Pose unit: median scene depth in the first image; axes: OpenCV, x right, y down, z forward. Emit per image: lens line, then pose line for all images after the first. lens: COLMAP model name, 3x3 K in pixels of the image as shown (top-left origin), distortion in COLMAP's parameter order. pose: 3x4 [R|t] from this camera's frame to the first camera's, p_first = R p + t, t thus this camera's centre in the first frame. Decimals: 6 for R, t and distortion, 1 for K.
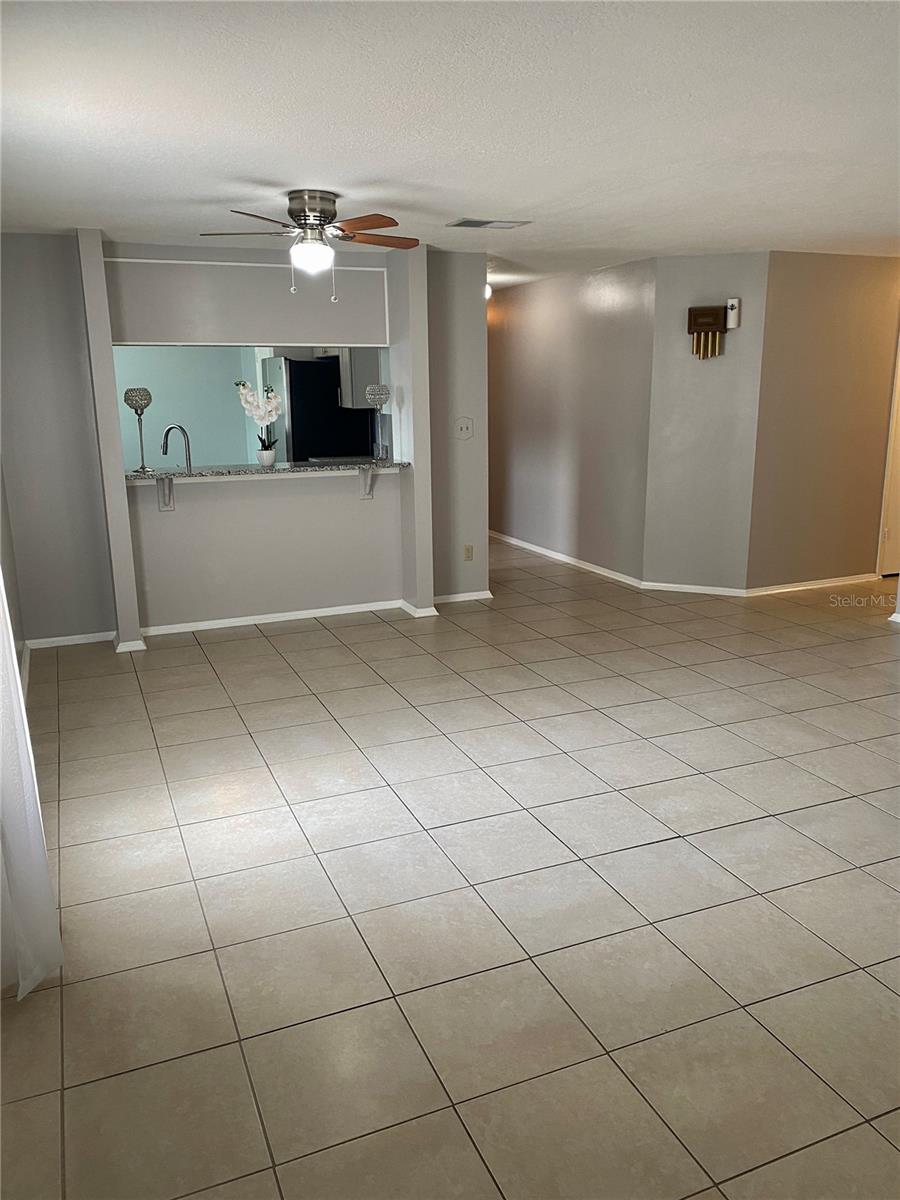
lens RADIAL K [[912.7, 0, 450.2], [0, 912.7, 601.6], [0, 0, 1]] dist [0.004052, -0.001743]
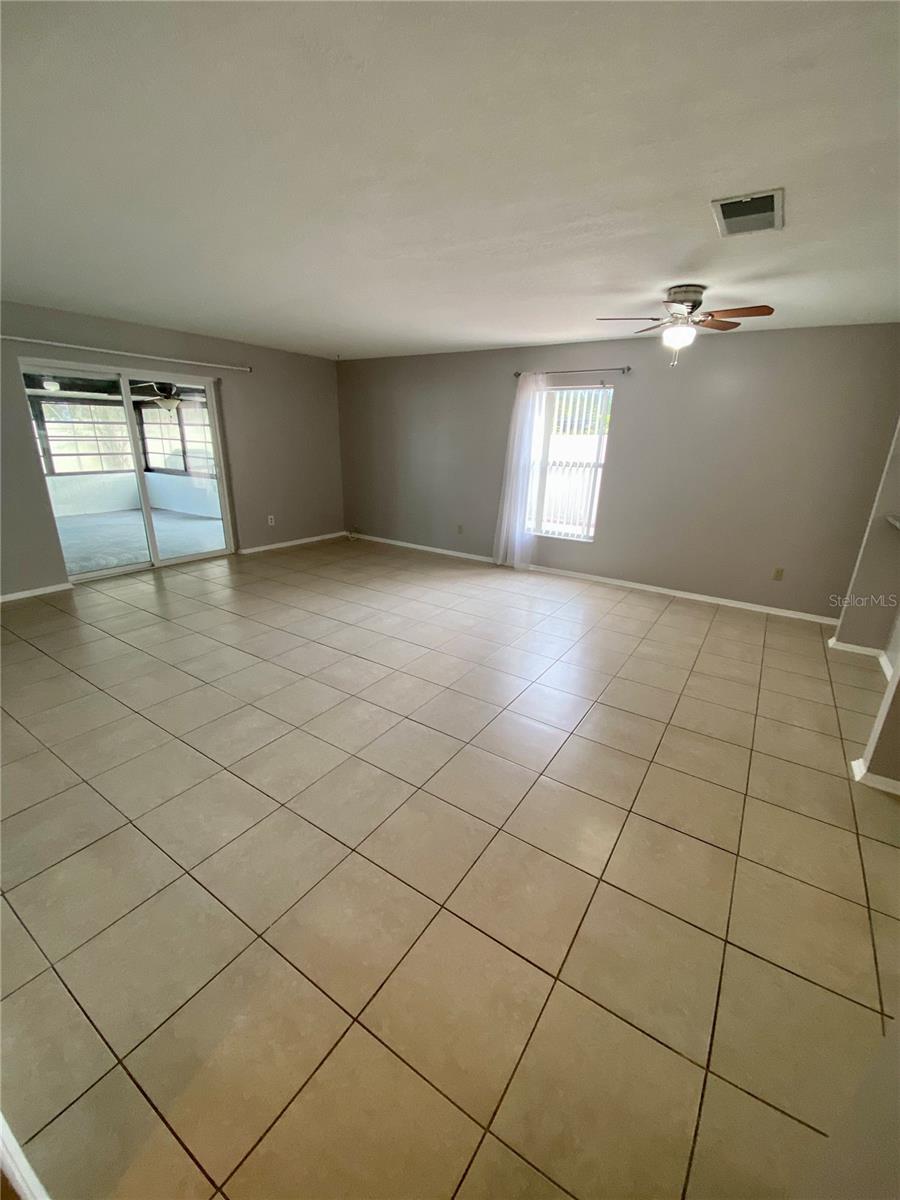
lens RADIAL K [[485.4, 0, 450.4], [0, 485.4, 601.1], [0, 0, 1]] dist [0.000170, 0.000005]
pose [[-0.831456, 0.167413, -0.529768, 0.582689], [-0.150310, 0.850183, 0.504574, -0.336593], [0.534873, 0.499161, -0.681726, 1.445569]]
